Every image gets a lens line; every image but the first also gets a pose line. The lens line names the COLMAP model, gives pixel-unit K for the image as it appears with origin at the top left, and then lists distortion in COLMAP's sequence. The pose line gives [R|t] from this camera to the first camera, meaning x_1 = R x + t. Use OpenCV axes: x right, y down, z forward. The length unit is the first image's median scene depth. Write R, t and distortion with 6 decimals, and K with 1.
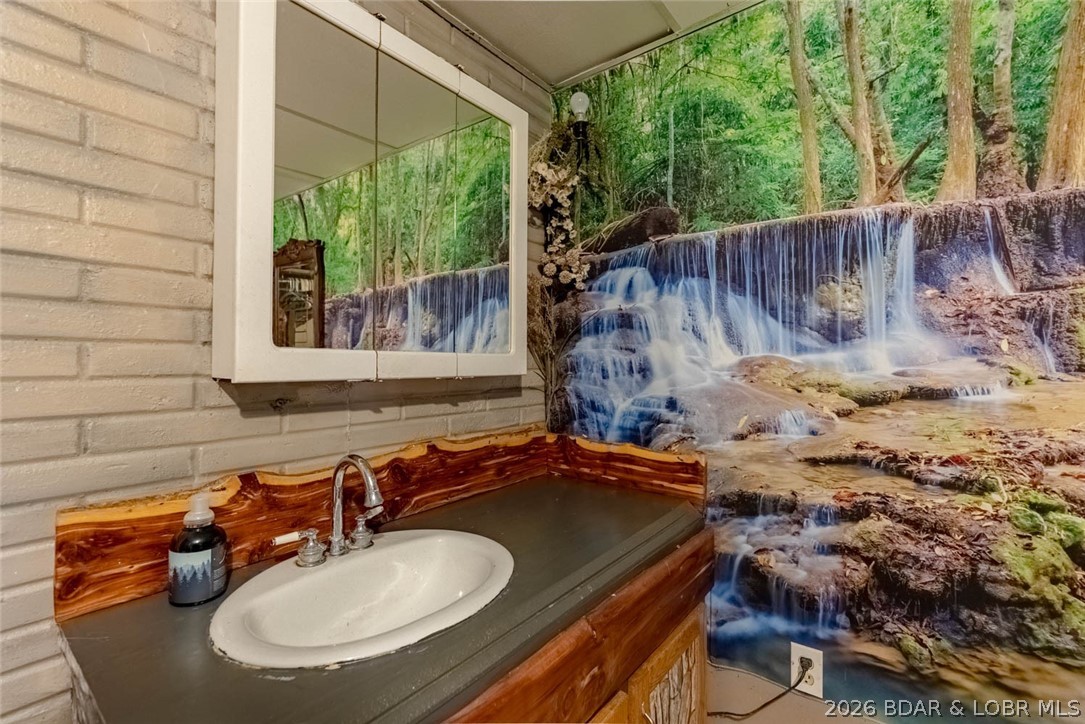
lens RADIAL K [[490.9, 0, 541.8], [0, 490.9, 357.8], [0, 0, 1]] dist [-0.012892, 0.003593]
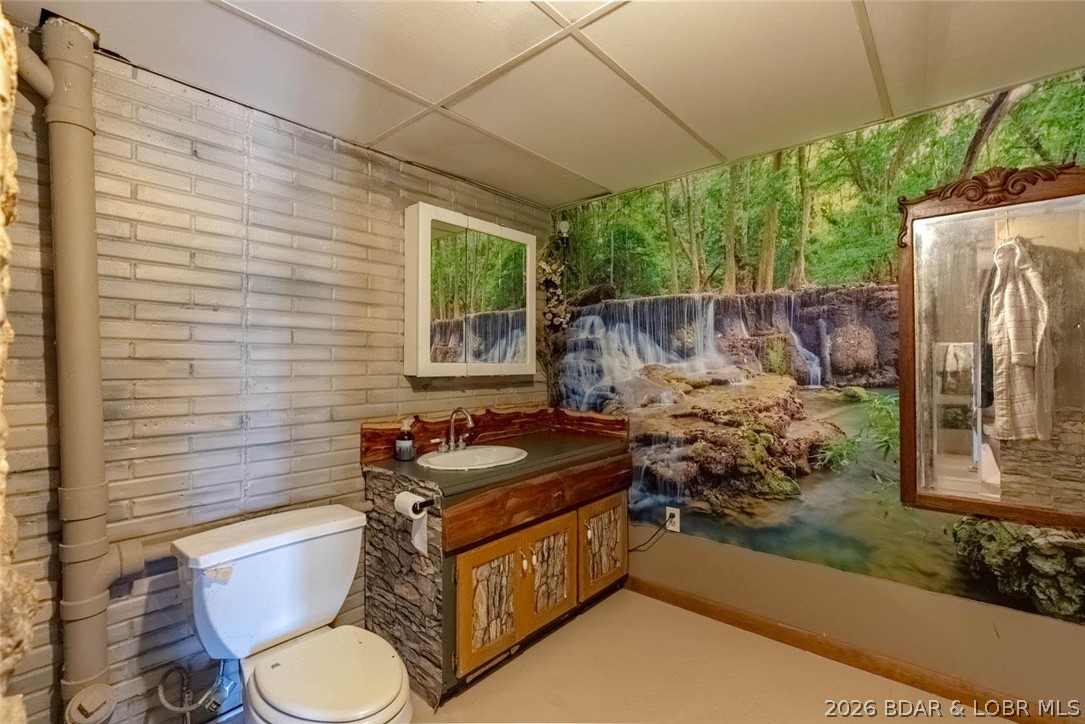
lens RADIAL K [[490.9, 0, 541.3], [0, 490.9, 357.3], [0, 0, 1]] dist [-0.012892, 0.003593]
pose [[0.998982, -0.003842, -0.044937, 0.095908], [0.003633, 0.999982, -0.004715, -0.027488], [0.044954, 0.004547, 0.998979, -1.121303]]
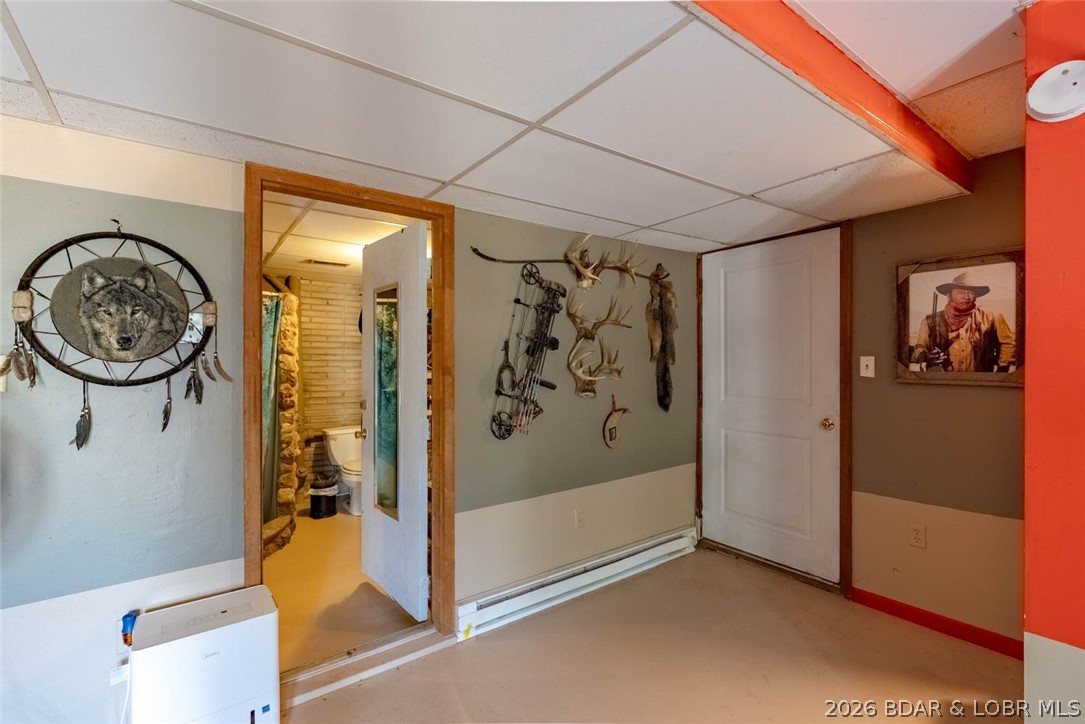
lens RADIAL K [[490.9, 0, 531.7], [0, 490.9, 360.4], [0, 0, 1]] dist [-0.012892, 0.003593]
pose [[0.963471, -0.001559, -0.267809, 1.863872], [0.002238, 0.999995, 0.002230, -0.142238], [0.267804, -0.002748, 0.963469, -3.367187]]
